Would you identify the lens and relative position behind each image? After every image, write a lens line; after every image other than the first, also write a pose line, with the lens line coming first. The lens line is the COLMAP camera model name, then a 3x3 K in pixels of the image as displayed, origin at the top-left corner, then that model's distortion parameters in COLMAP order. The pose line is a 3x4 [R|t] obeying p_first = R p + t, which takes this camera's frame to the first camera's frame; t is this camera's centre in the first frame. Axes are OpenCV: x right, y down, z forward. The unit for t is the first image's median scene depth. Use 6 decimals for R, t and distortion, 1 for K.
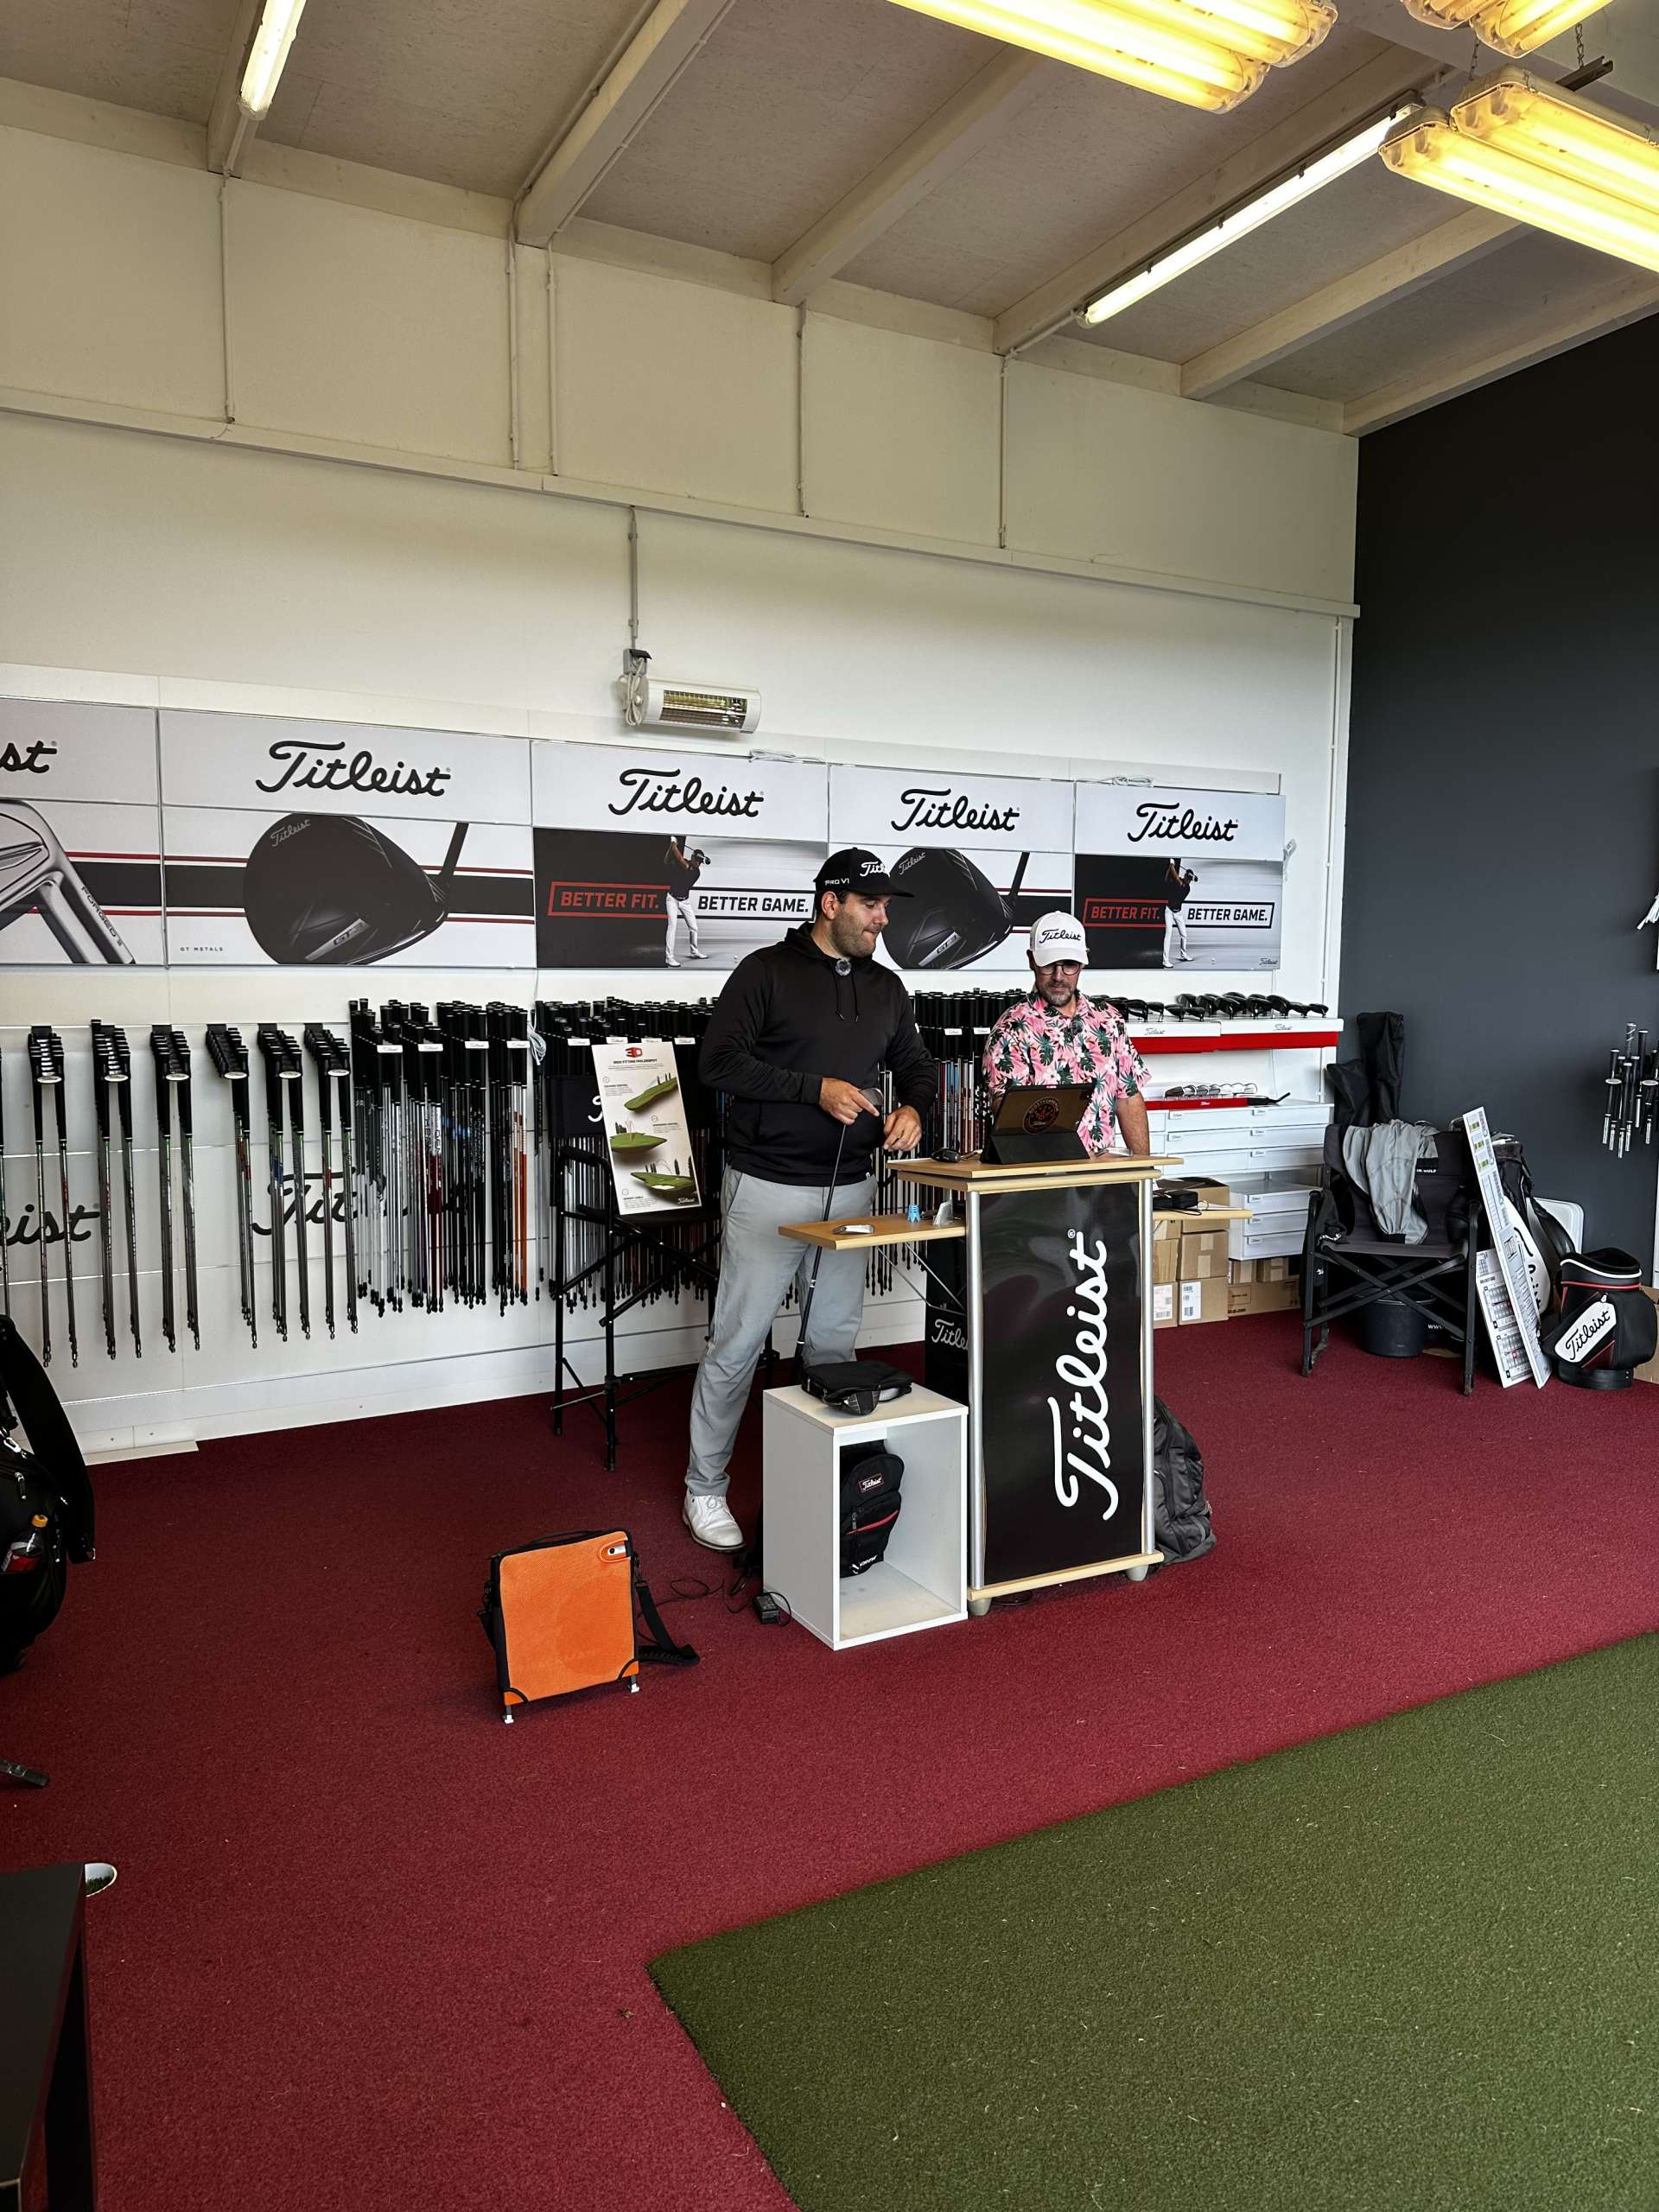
lens RADIAL K [[1587.8, 0, 844.6], [0, 1587.8, 1108.4], [0, 0, 1]] dist [0.173950, -0.319861]
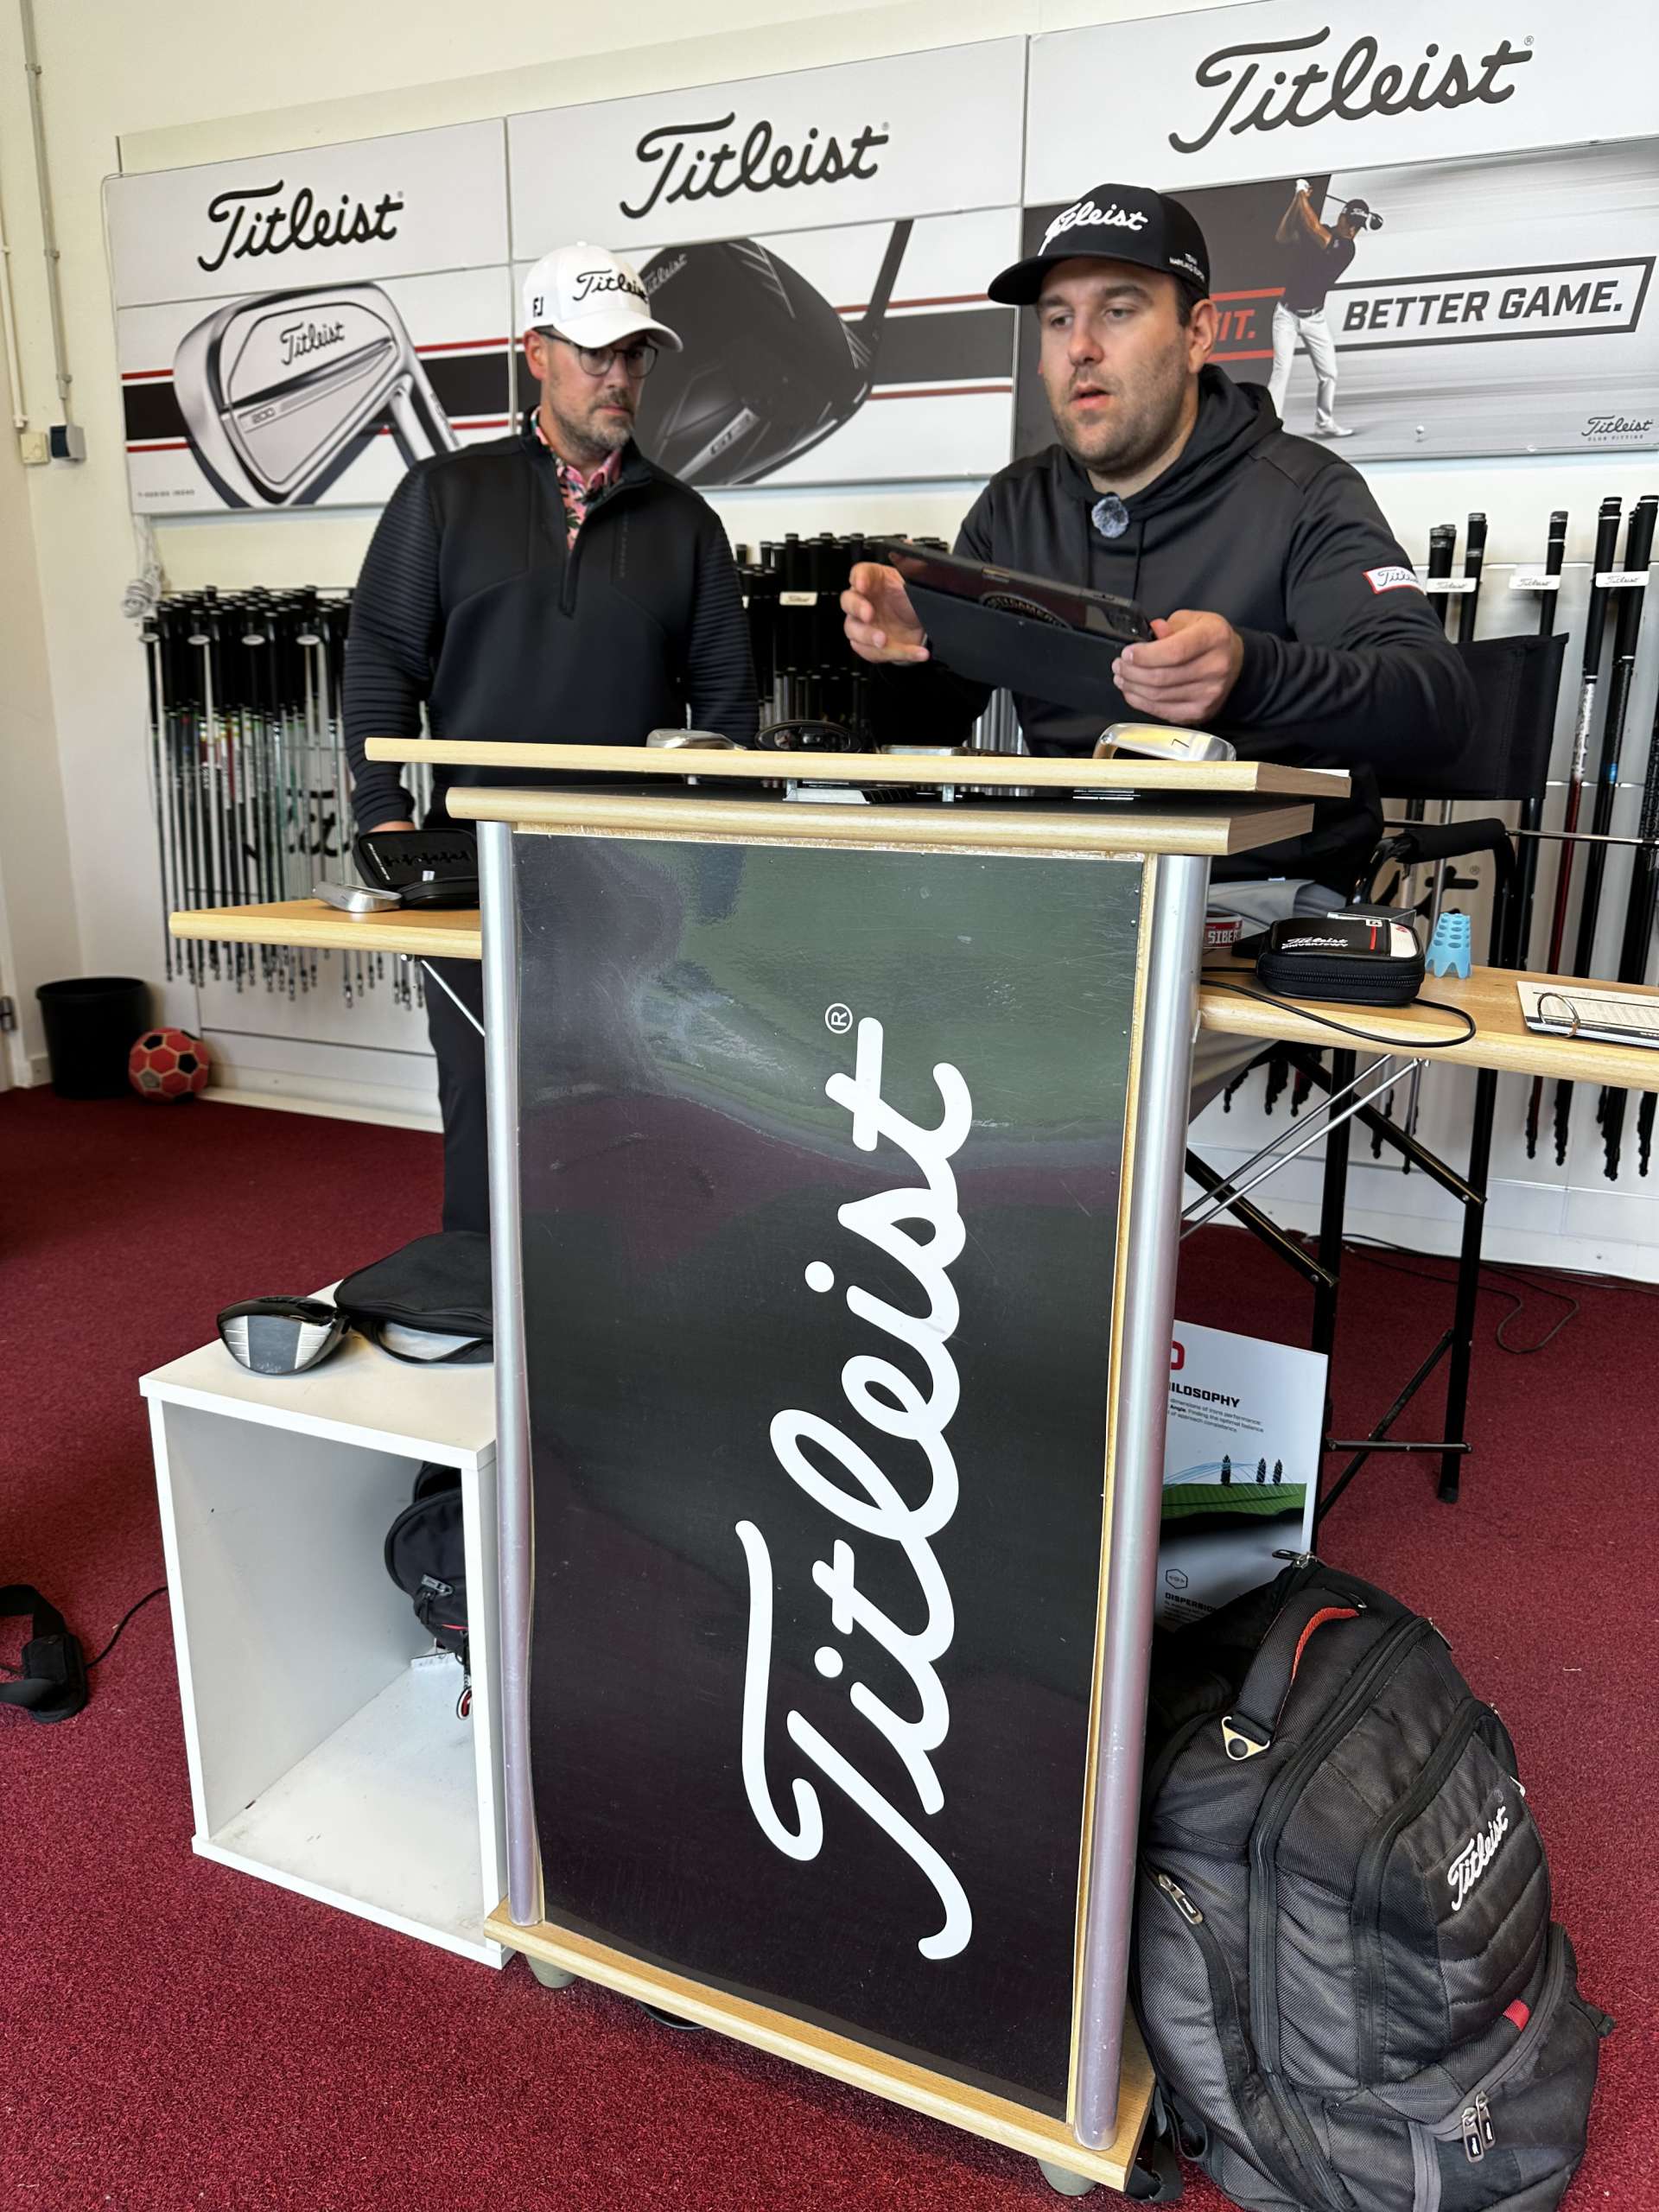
lens RADIAL K [[1649.2, 0, 829.5], [0, 1649.2, 1106.0], [0, 0, 1]] dist [-0.003655, -0.005782]
pose [[0.586409, 0.196292, -0.785871, 0.314512], [-0.082631, 0.979629, 0.183029, 0.033928], [0.805789, -0.042392, 0.590683, 0.690844]]
